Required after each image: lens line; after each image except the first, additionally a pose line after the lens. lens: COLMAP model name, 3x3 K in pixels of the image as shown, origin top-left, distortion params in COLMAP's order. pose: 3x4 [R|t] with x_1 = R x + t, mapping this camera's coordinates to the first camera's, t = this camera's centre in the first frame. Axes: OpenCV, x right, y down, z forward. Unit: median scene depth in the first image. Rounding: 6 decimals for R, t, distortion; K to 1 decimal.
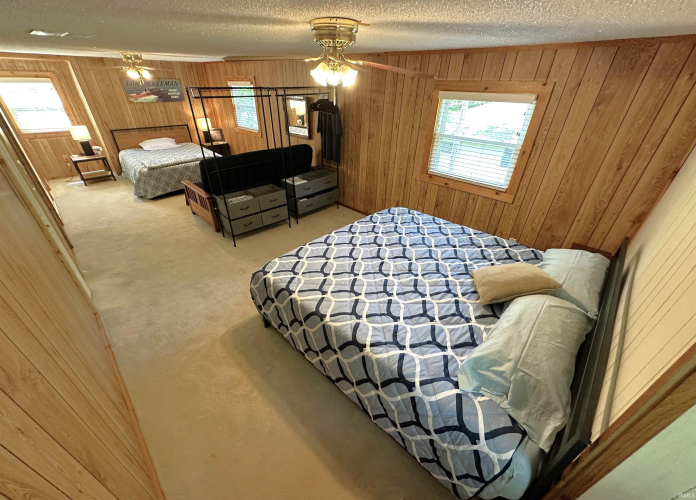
lens RADIAL K [[265.7, 0, 348.1], [0, 265.7, 261.2], [0, 0, 1]] dist [-0.012418, 0.000320]
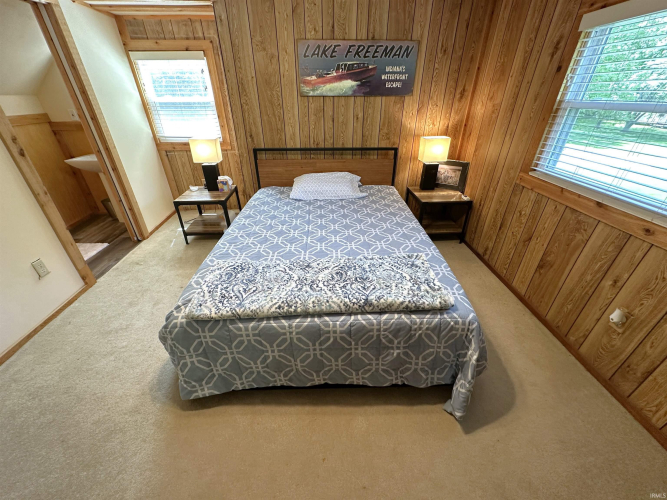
lens RADIAL K [[267.6, 0, 333.5], [0, 267.6, 250.0], [0, 0, 1]] dist [-0.000317, 0.000159]
pose [[0.728558, 0.325911, -0.602482, -0.427975], [-0.360414, 0.930352, 0.067437, -0.414794], [0.582499, 0.168011, 0.795278, 0.723040]]
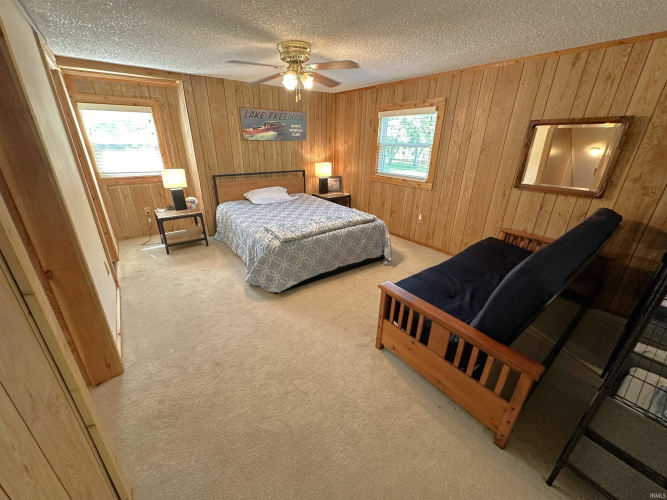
lens RADIAL K [[267.6, 0, 333.5], [0, 267.6, 250.0], [0, 0, 1]] dist [-0.000317, 0.000159]
pose [[0.987100, 0.050216, -0.152027, -0.478241], [-0.078492, 0.979381, -0.186150, -0.201053], [0.139544, 0.195681, 0.970688, 0.397801]]
